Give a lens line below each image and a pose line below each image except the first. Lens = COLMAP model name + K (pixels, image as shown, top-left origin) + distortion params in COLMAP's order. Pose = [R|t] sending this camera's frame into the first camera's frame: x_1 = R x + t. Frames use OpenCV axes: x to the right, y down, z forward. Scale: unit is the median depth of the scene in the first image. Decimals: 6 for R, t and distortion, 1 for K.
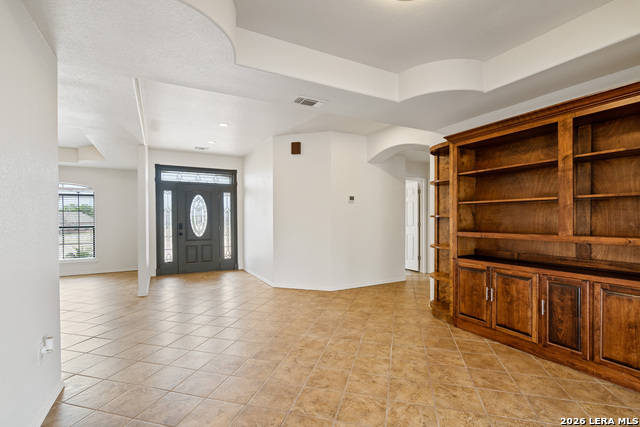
lens RADIAL K [[297.5, 0, 316.0], [0, 297.5, 218.3], [0, 0, 1]] dist [-0.000232, 0.002509]
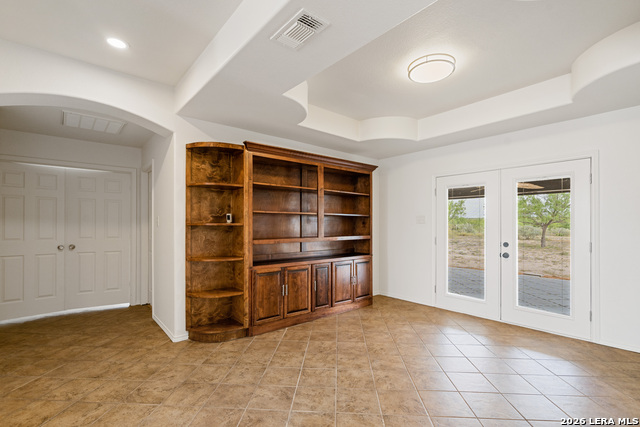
lens RADIAL K [[297.5, 0, 323.4], [0, 297.5, 226.2], [0, 0, 1]] dist [-0.000232, 0.002509]
pose [[-0.210562, 0.004368, 0.977571, -0.281191], [0.003177, 0.999988, -0.003784, 0.001317], [-0.977575, 0.002309, -0.210573, 0.498248]]
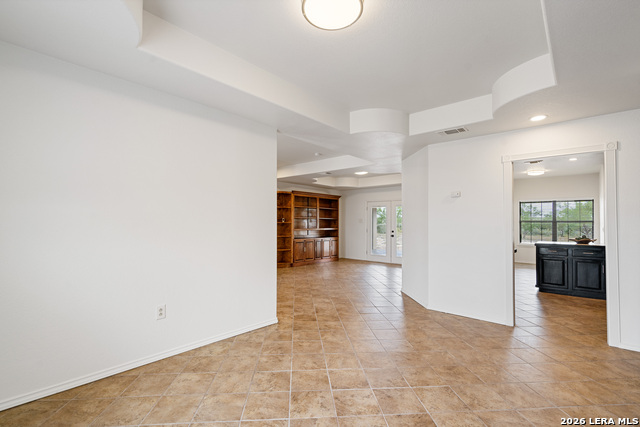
lens RADIAL K [[297.5, 0, 317.4], [0, 297.5, 215.8], [0, 0, 1]] dist [-0.000232, 0.002509]
pose [[-0.353174, 0.028177, 0.935133, -0.993924], [-0.002116, 0.999520, -0.030916, 0.005981], [-0.935555, -0.012897, -0.352945, 0.871192]]
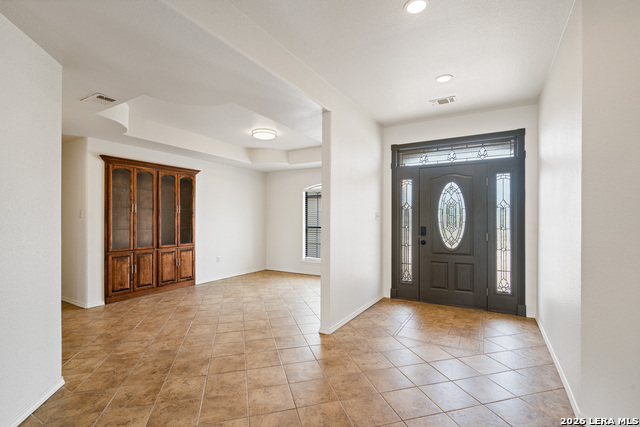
lens RADIAL K [[297.5, 0, 316.7], [0, 297.5, 218.2], [0, 0, 1]] dist [-0.000232, 0.002509]
pose [[0.521939, 0.003756, -0.852975, -0.007587], [-0.005748, 0.999983, 0.000886, -0.001406], [0.852964, 0.004440, 0.521952, 0.473964]]
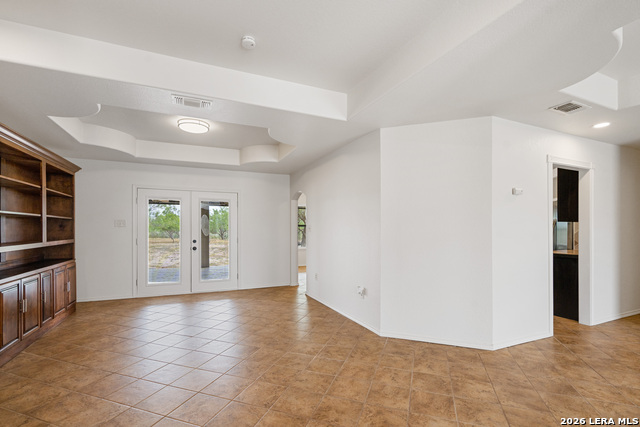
lens RADIAL K [[297.5, 0, 325.0], [0, 297.5, 231.6], [0, 0, 1]] dist [-0.000232, 0.002509]
pose [[-0.998872, 0.006315, 0.047072, -0.215461], [0.006876, 0.999907, 0.011759, -0.000179], [-0.046993, 0.012070, -0.998822, 0.879867]]
